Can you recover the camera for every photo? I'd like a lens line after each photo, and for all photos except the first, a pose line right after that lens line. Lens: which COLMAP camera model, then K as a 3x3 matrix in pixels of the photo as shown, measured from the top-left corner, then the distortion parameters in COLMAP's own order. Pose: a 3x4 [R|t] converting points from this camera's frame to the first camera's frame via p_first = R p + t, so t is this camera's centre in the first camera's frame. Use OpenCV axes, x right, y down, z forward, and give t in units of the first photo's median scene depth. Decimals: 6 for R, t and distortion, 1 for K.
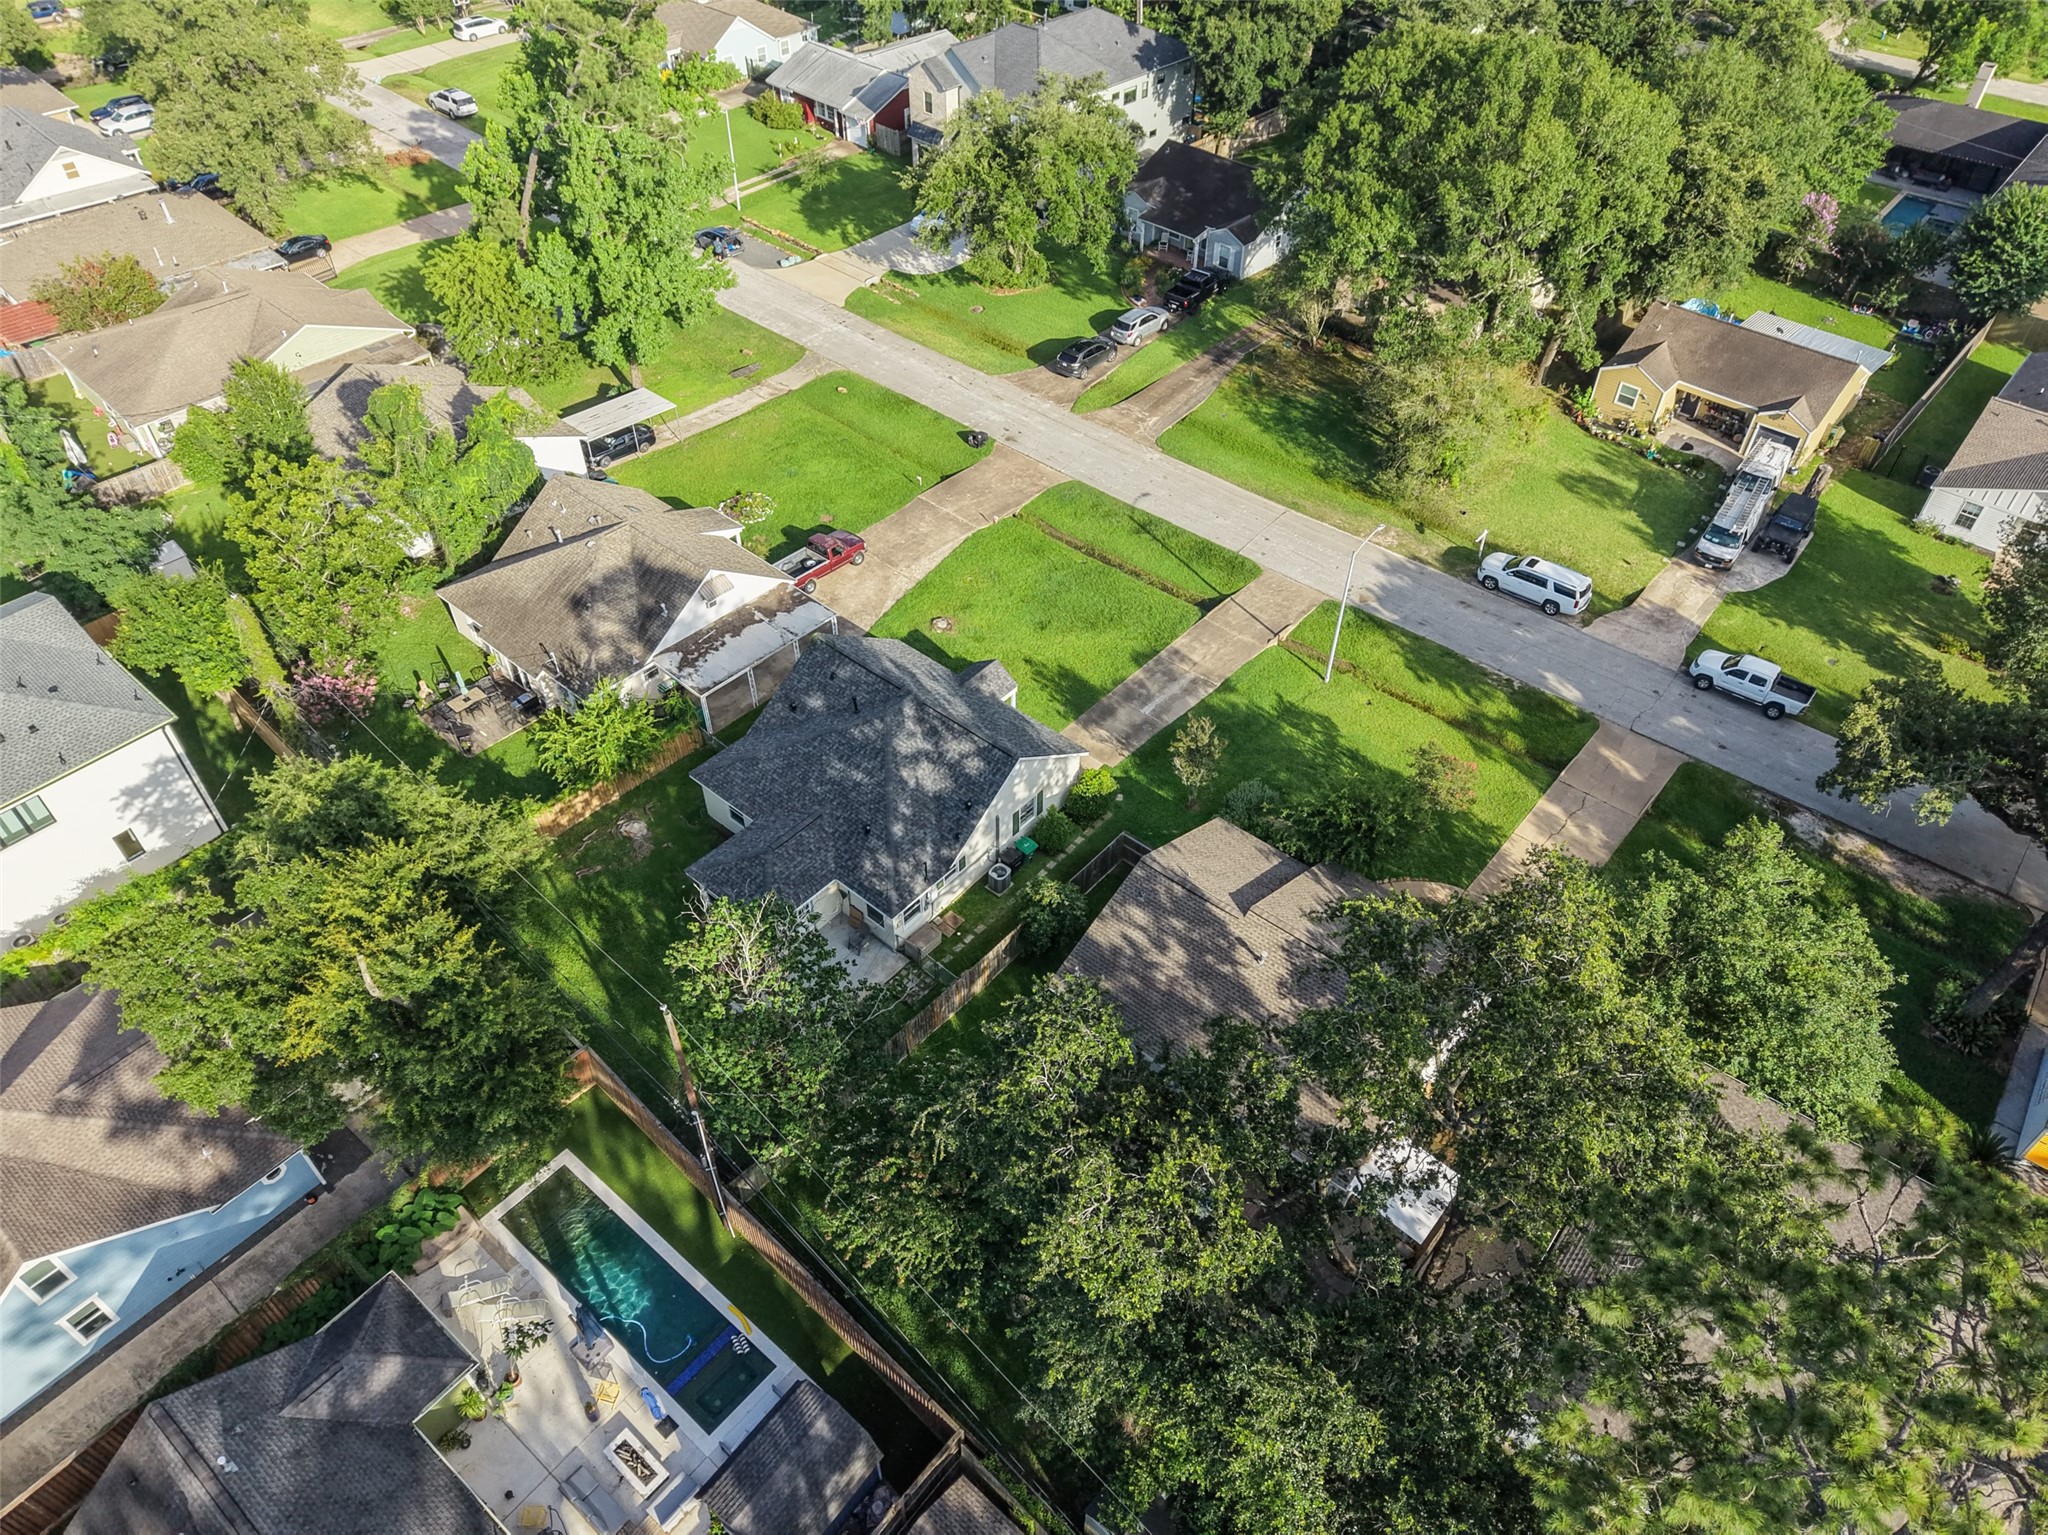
lens RADIAL K [[1372.0, 0, 1031.6], [0, 1372.0, 767.6], [0, 0, 1]] dist [0.029185, -0.030796]
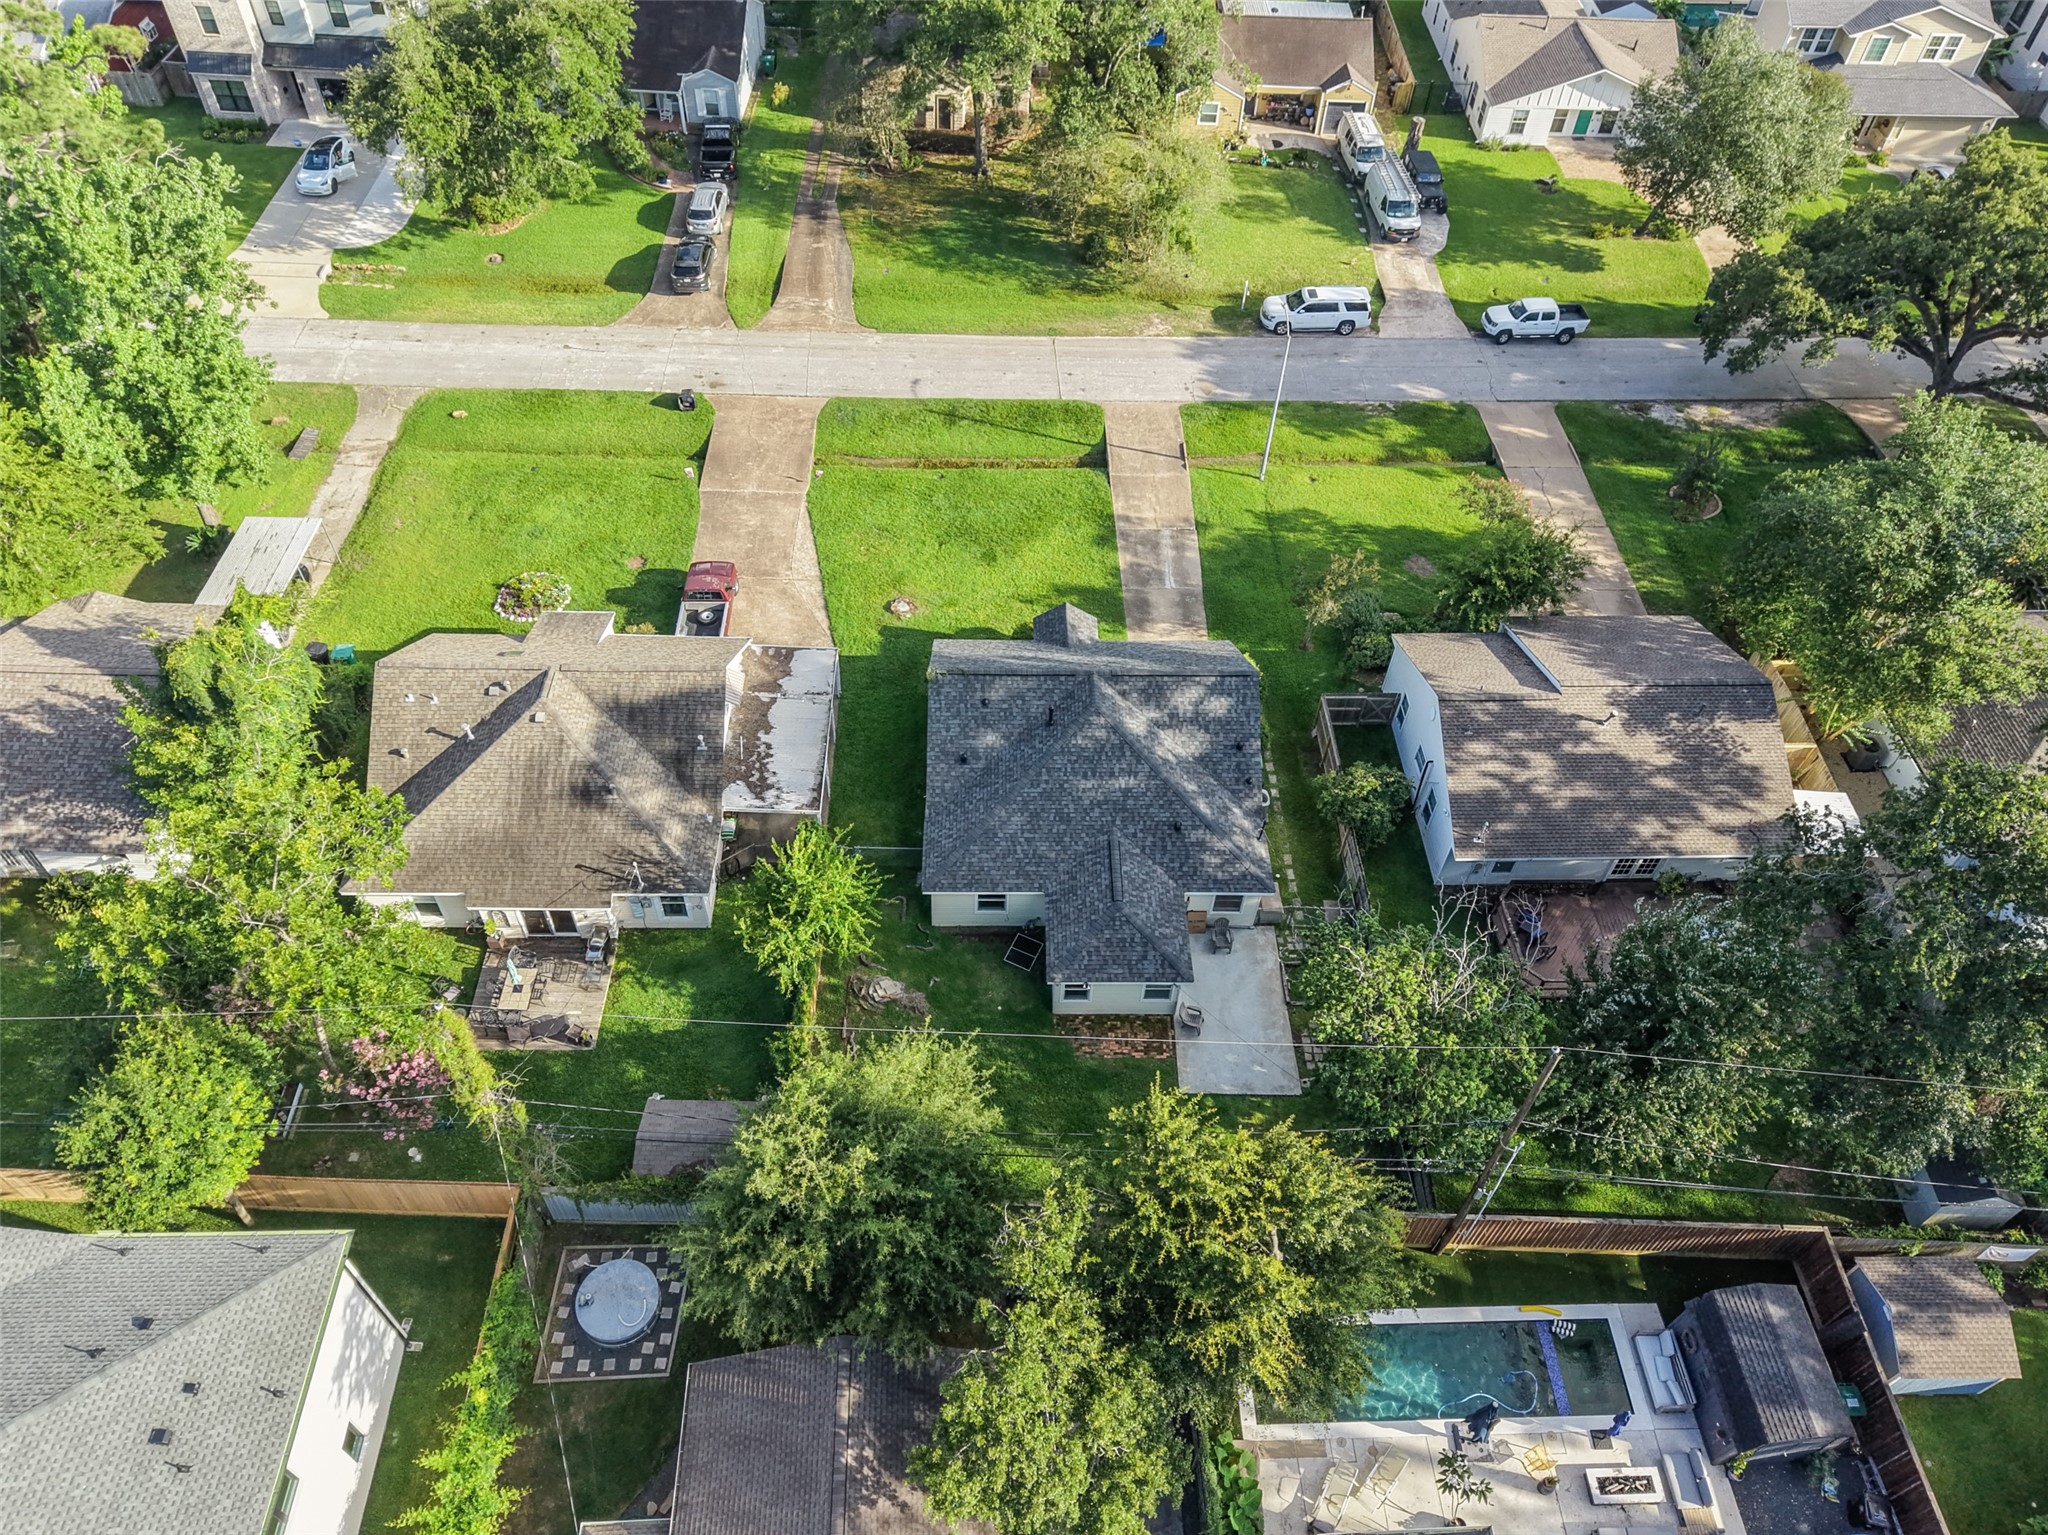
lens RADIAL K [[1454.9, 0, 1029.5], [0, 1454.9, 773.1], [0, 0, 1]] dist [0.015539, -0.016522]
pose [[0.739830, -0.499974, 0.450196, -0.428720], [0.445774, 0.865465, 0.228596, -0.172988], [-0.503921, 0.031563, 0.863173, 0.182930]]
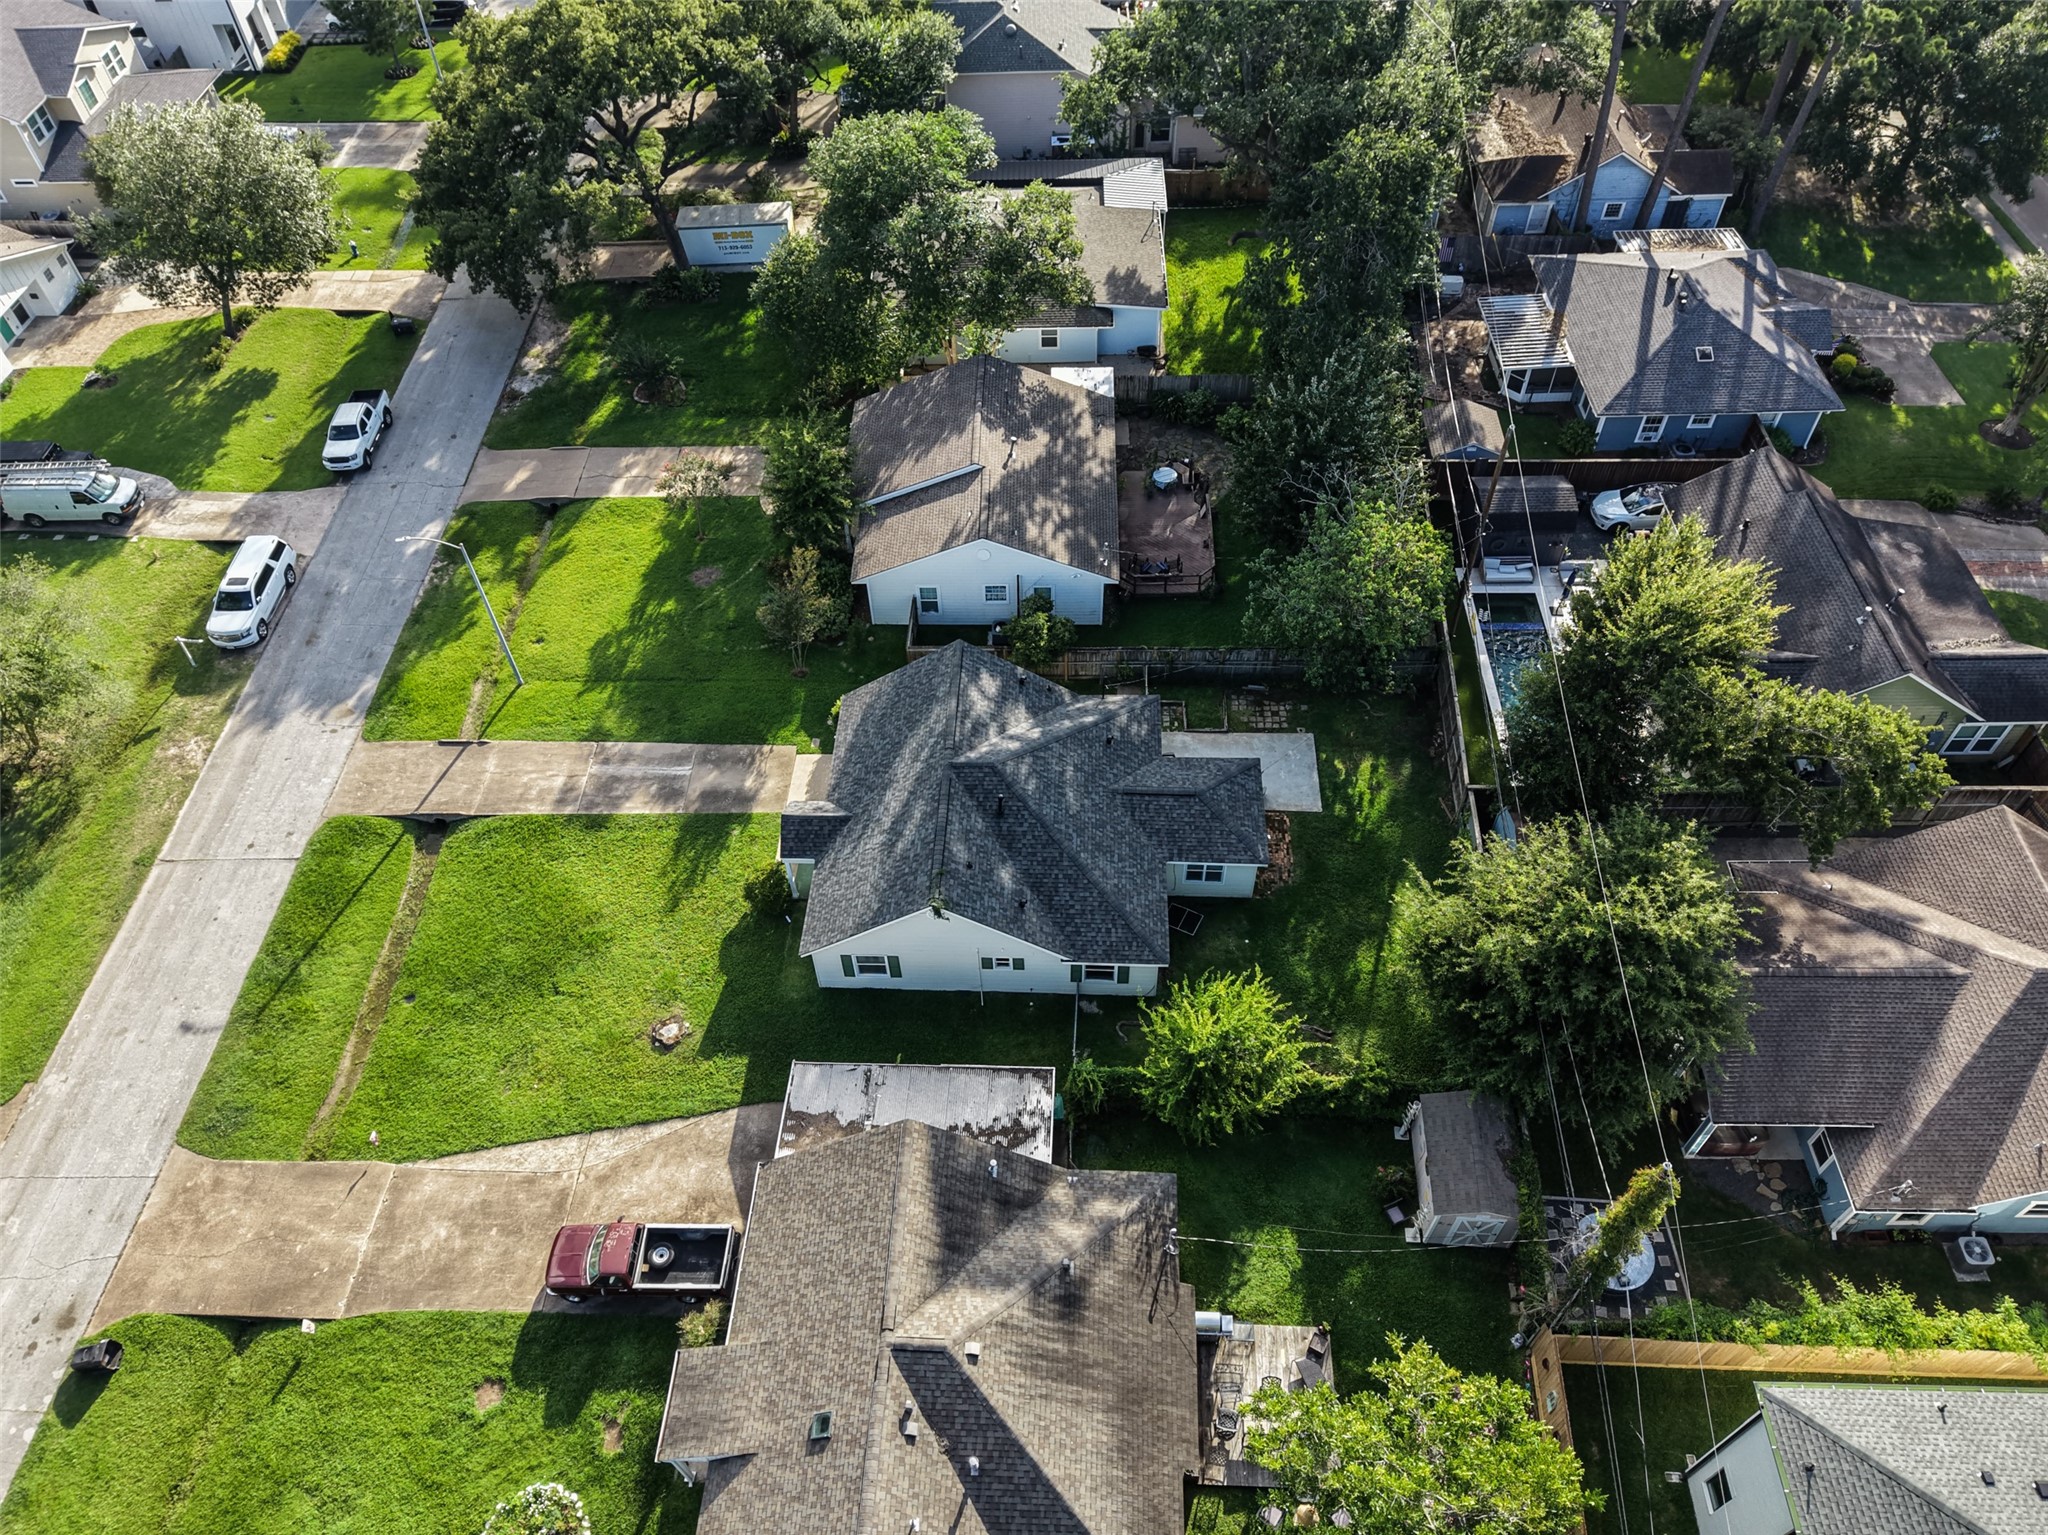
lens RADIAL K [[1431.9, 0, 1032.3], [0, 1431.9, 763.4], [0, 0, 1]] dist [0.026669, -0.023831]
pose [[-0.628708, -0.585986, 0.511221, -0.426805], [0.554269, 0.123433, 0.823134, -0.558649], [-0.545446, 0.800865, 0.247191, 0.584617]]
